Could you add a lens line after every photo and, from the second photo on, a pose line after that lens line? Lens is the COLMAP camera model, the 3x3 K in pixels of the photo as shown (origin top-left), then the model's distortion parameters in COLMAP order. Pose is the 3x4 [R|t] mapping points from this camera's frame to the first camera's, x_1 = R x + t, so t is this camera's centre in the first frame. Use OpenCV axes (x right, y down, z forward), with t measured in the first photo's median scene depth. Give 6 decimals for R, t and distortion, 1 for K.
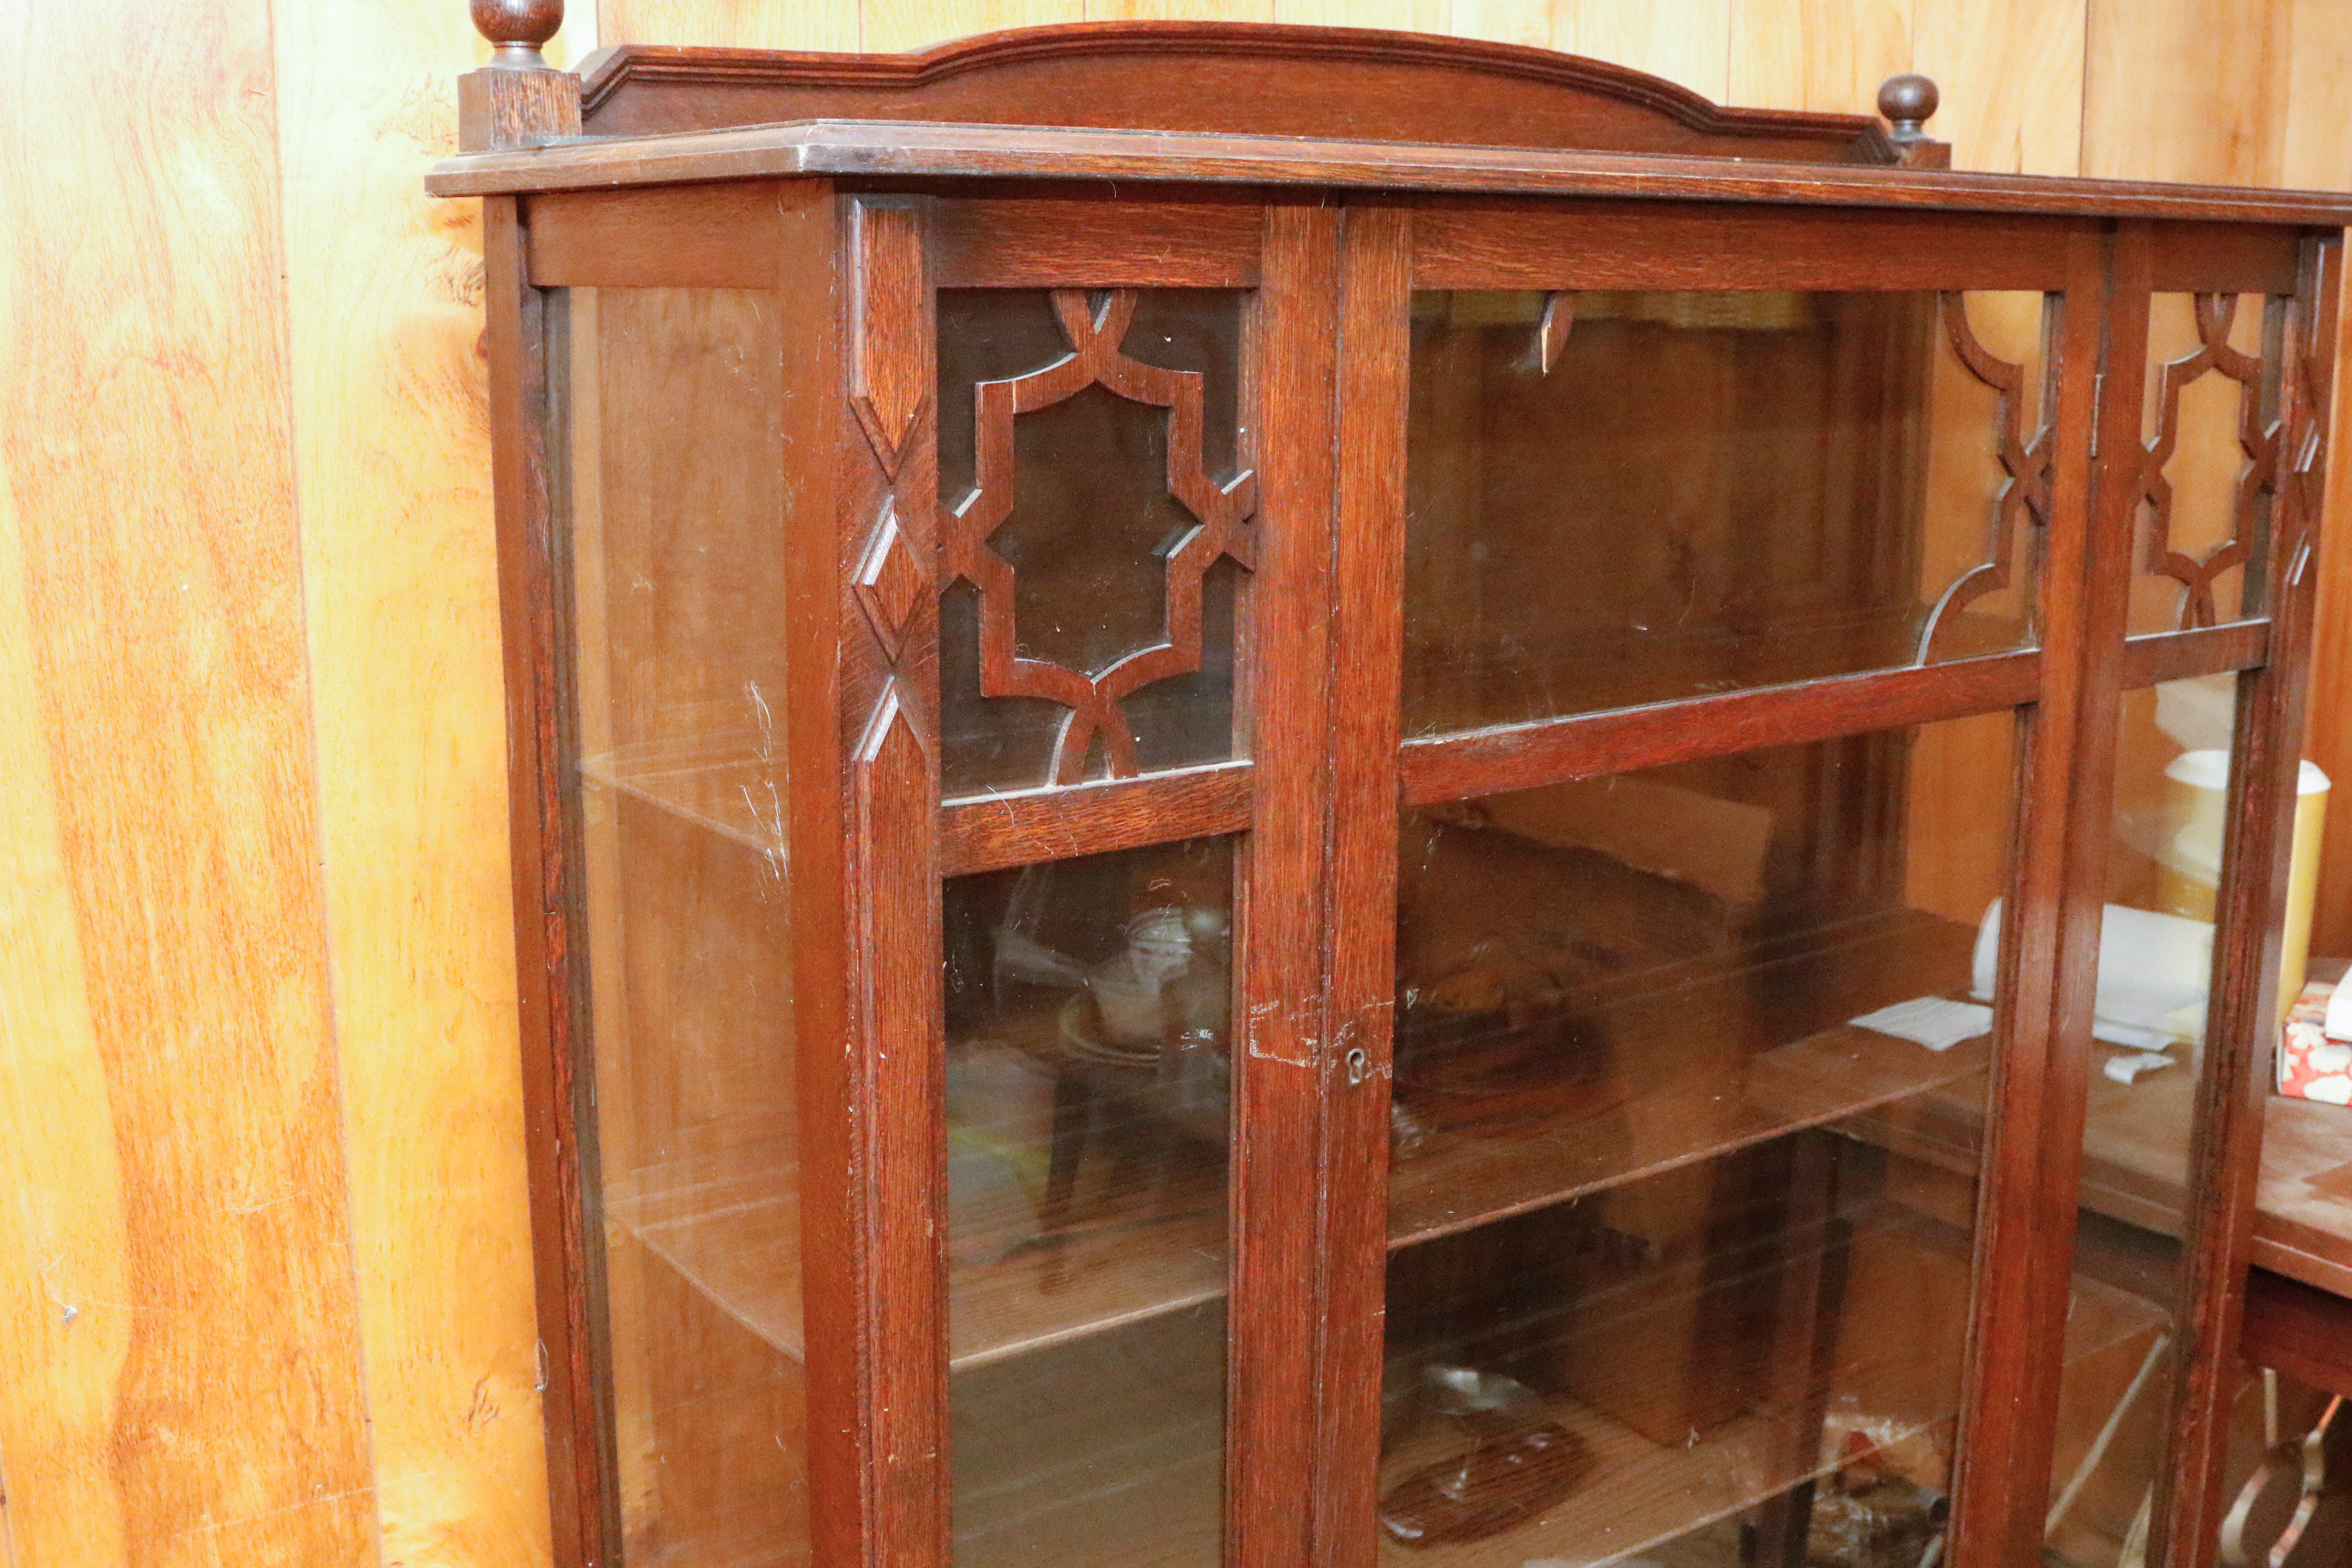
lens RADIAL K [[2560.9, 0, 1167.4], [0, 2560.9, 809.7], [0, 0, 1]] dist [-0.137943, 0.102721]
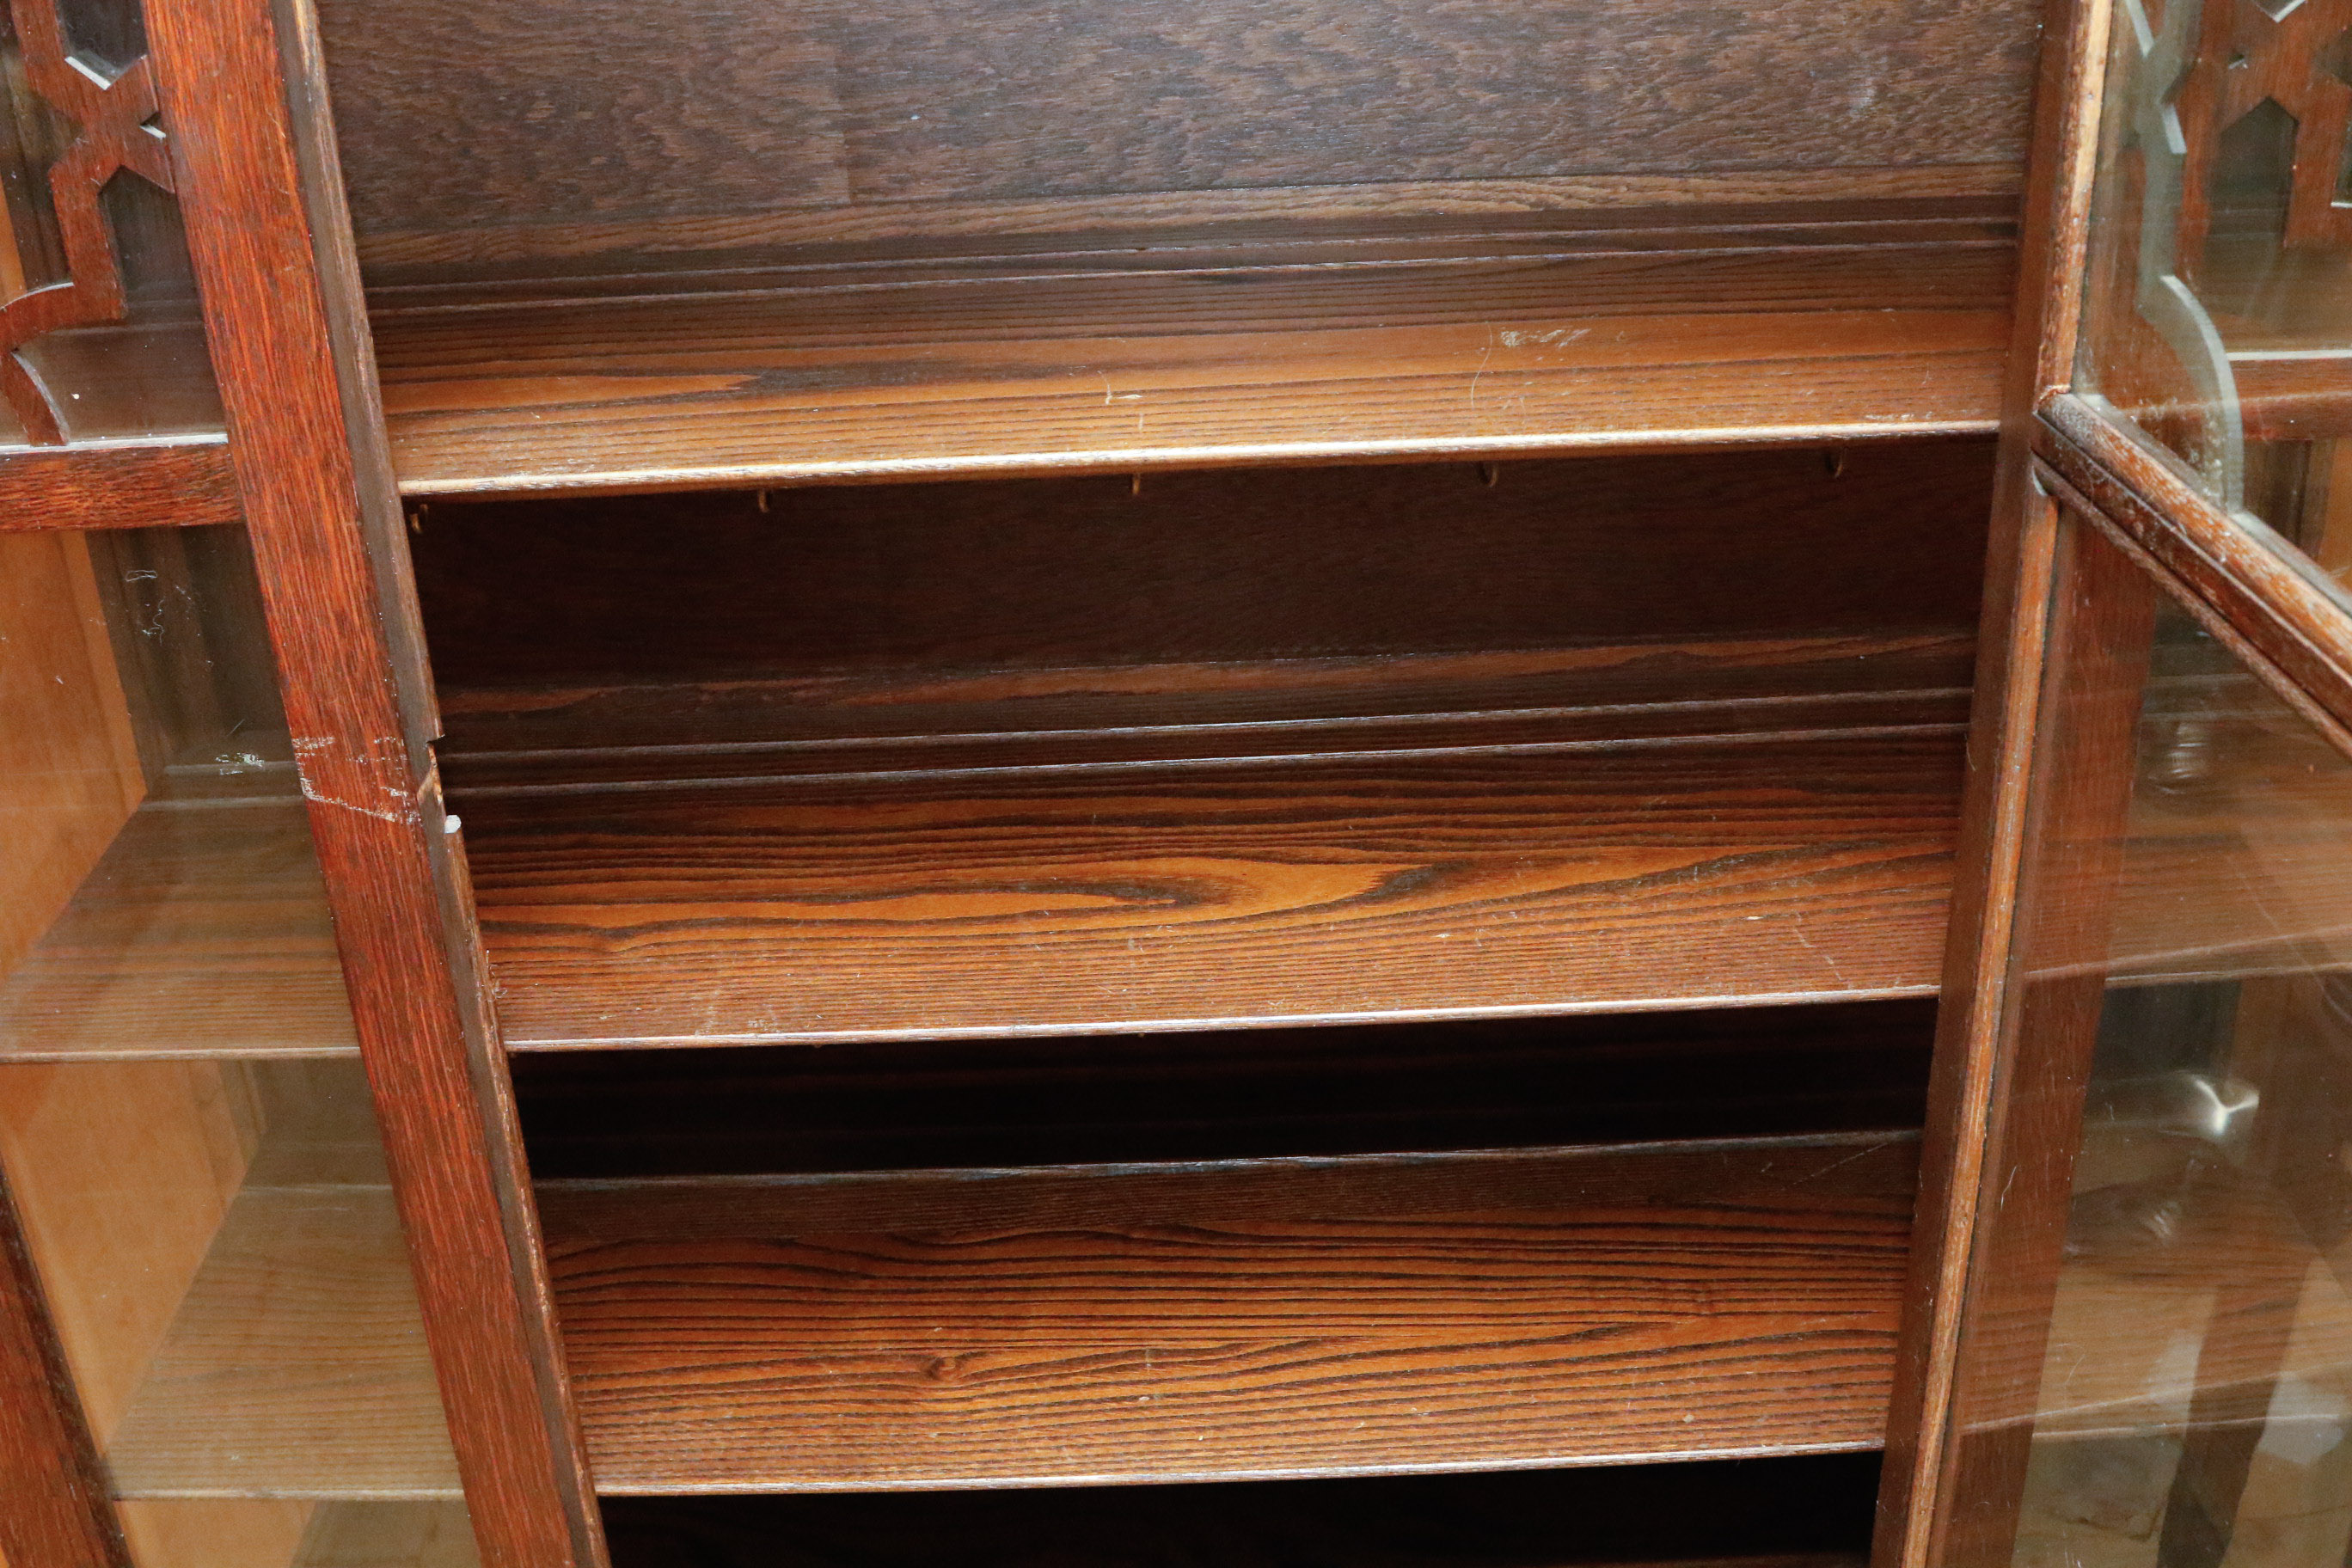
lens RADIAL K [[2560.9, 0, 1167.4], [0, 2560.9, 809.7], [0, 0, 1]] dist [-0.137943, 0.102721]
pose [[0.812158, 0.230070, -0.536160, 0.689503], [-0.080225, 0.954275, 0.287964, -0.151491], [0.577896, -0.190859, 0.793479, 0.544505]]
